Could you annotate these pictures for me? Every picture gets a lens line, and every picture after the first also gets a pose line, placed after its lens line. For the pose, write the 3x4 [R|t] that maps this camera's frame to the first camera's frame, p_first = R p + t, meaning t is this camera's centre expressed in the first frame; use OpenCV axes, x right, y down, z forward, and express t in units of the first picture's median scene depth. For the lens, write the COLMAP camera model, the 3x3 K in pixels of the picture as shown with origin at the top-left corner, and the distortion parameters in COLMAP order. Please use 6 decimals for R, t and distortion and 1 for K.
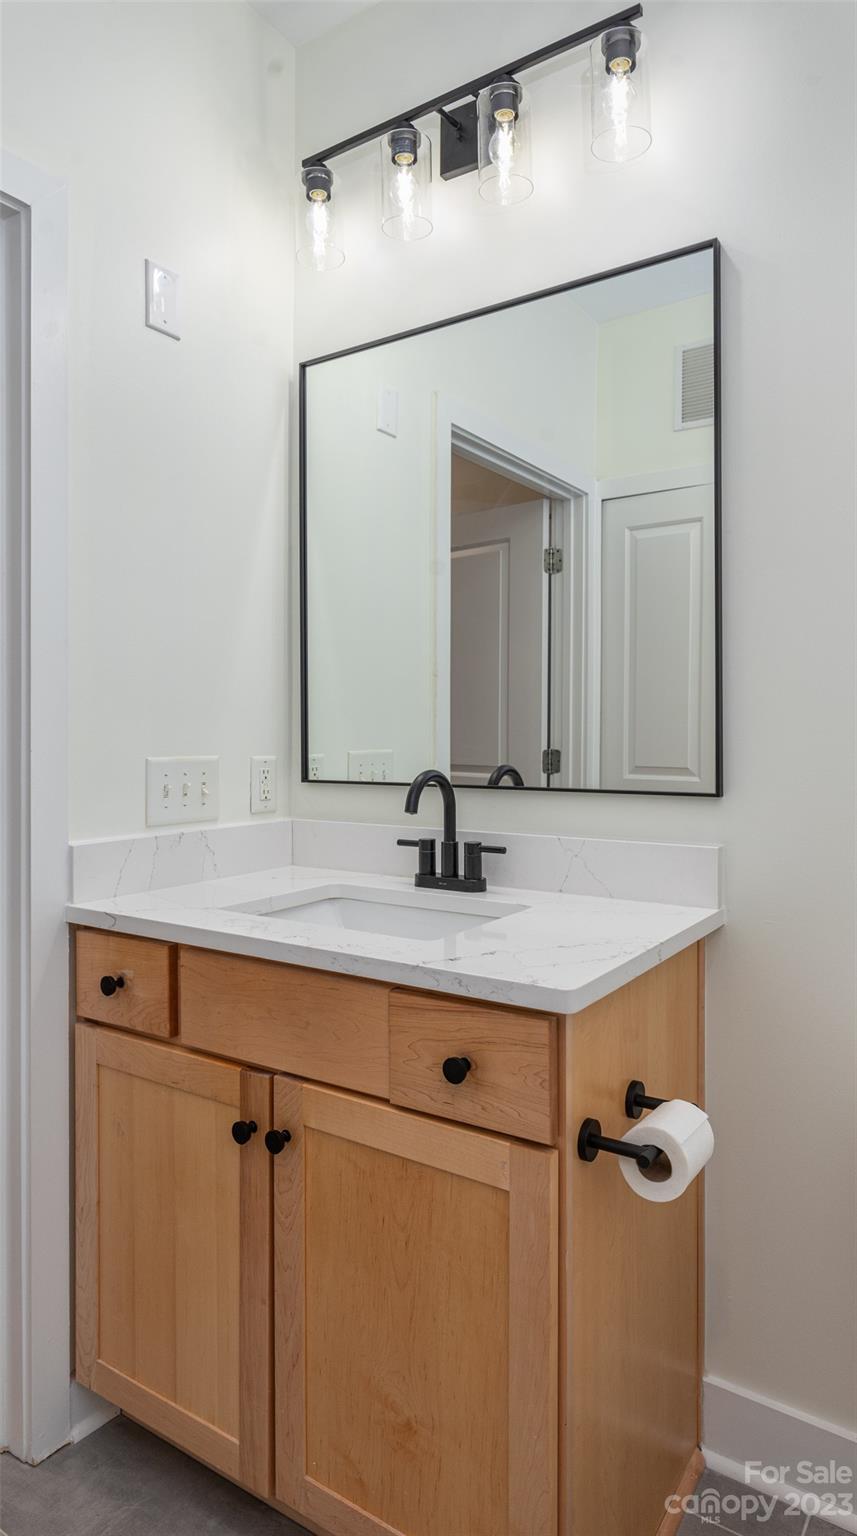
lens RADIAL K [[908.6, 0, 433.8], [0, 908.6, 770.3], [0, 0, 1]] dist [0.002025, 0.000127]
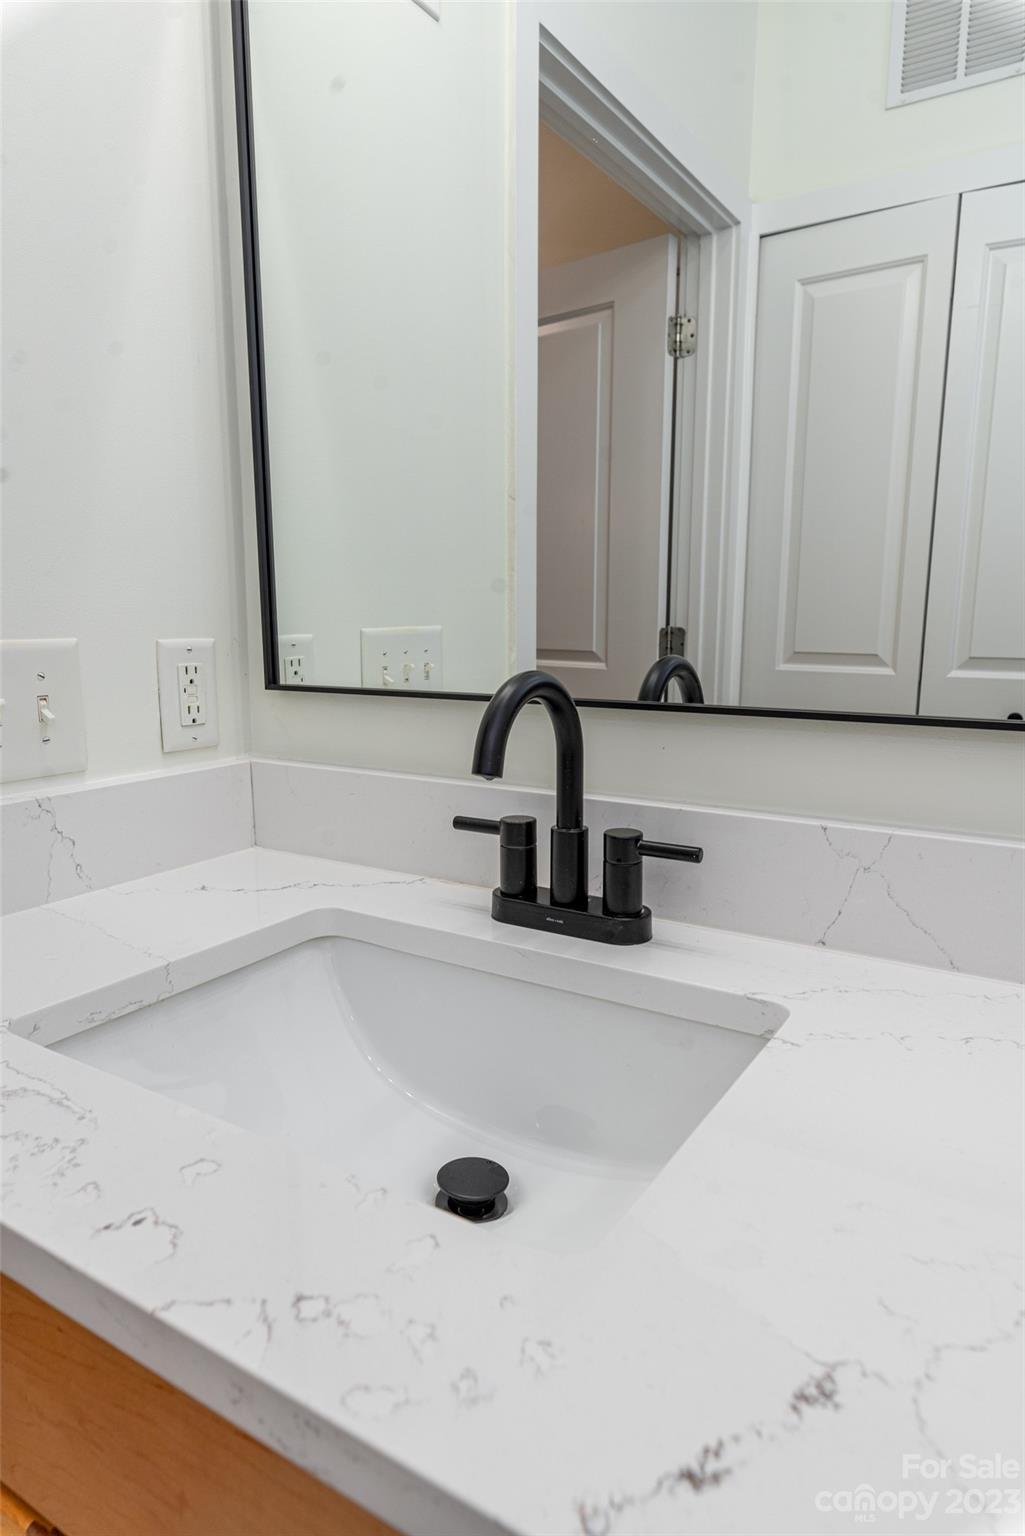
lens RADIAL K [[968.2, 0, 531.1], [0, 968.2, 802.8], [0, 0, 1]] dist [-0.015801, -0.002421]
pose [[0.998895, -0.009002, 0.046131, -0.021867], [0.001790, 0.988059, 0.154063, -0.008158], [-0.046967, -0.153810, 0.986984, 0.470059]]
